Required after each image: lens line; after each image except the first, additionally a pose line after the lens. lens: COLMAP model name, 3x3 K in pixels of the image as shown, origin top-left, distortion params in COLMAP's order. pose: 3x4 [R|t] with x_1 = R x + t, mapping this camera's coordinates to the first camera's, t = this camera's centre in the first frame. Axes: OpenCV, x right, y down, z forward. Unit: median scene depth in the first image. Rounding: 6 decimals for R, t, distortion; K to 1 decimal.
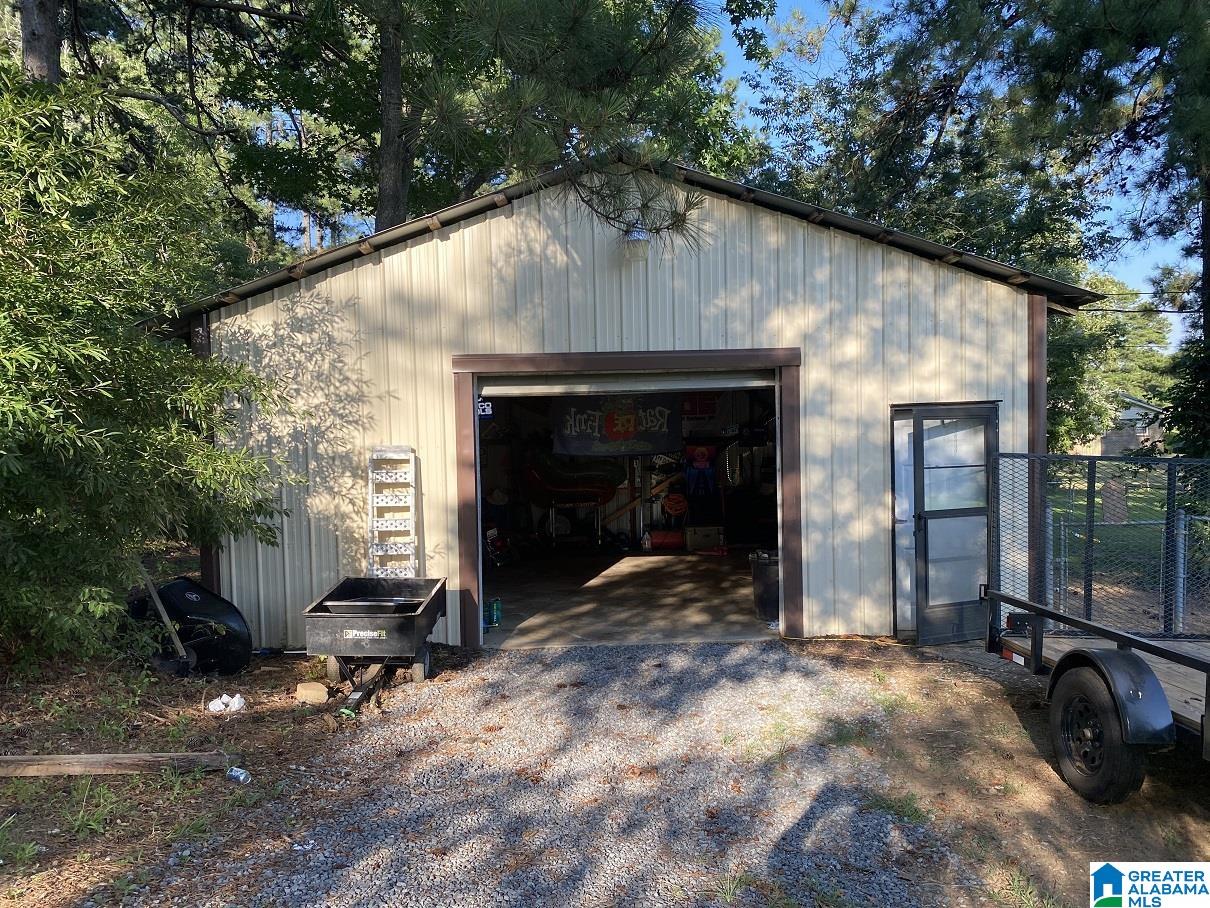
lens RADIAL K [[933.2, 0, 605.0], [0, 933.2, 454.0], [0, 0, 1]] dist [0.128325, -0.250206]
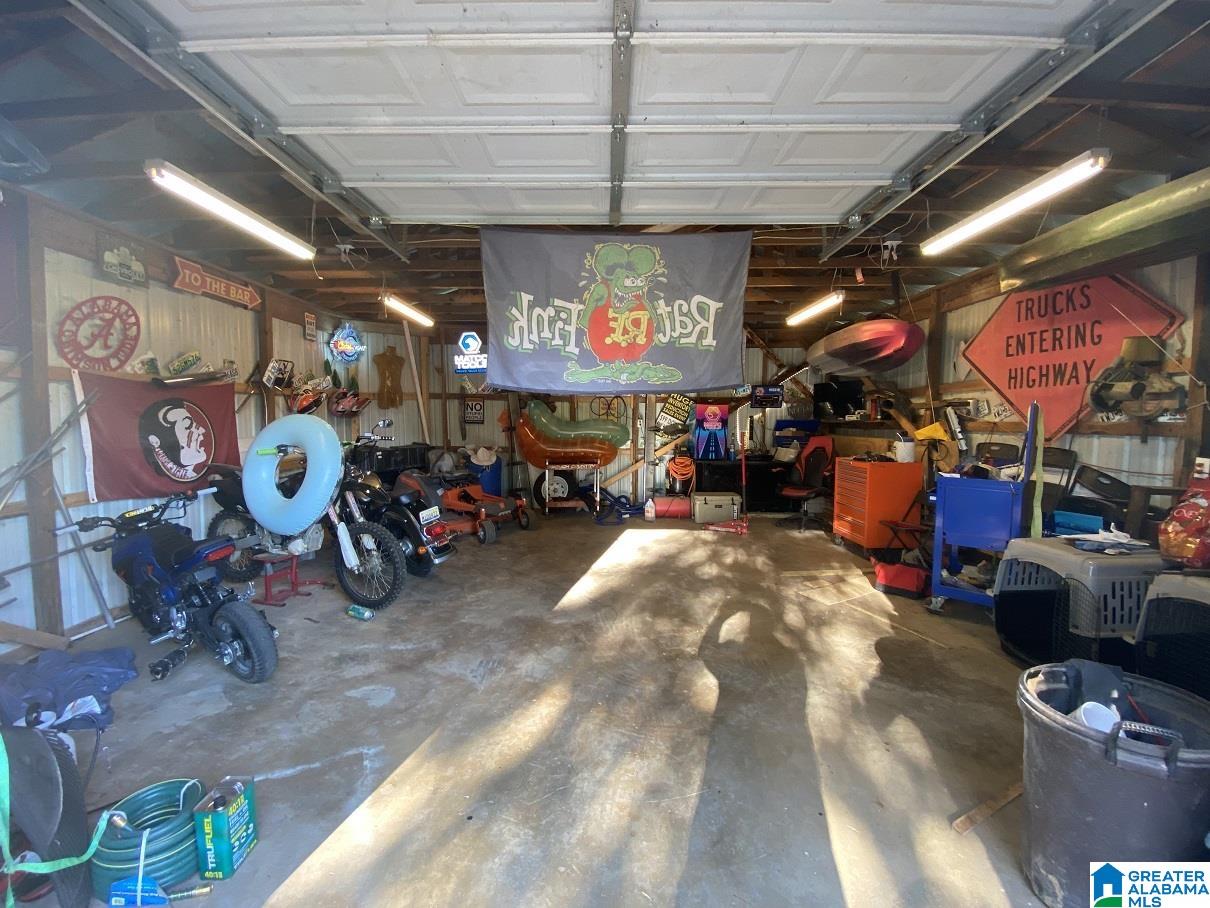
lens RADIAL K [[488.9, 0, 605.0], [0, 488.9, 454.0], [0, 0, 1]] dist [0.057225, -0.045396]
pose [[0.999346, 0.025371, -0.025775, 0.011910], [-0.023883, 0.998117, 0.056504, 0.014286], [0.027160, -0.055851, 0.998070, 0.517521]]
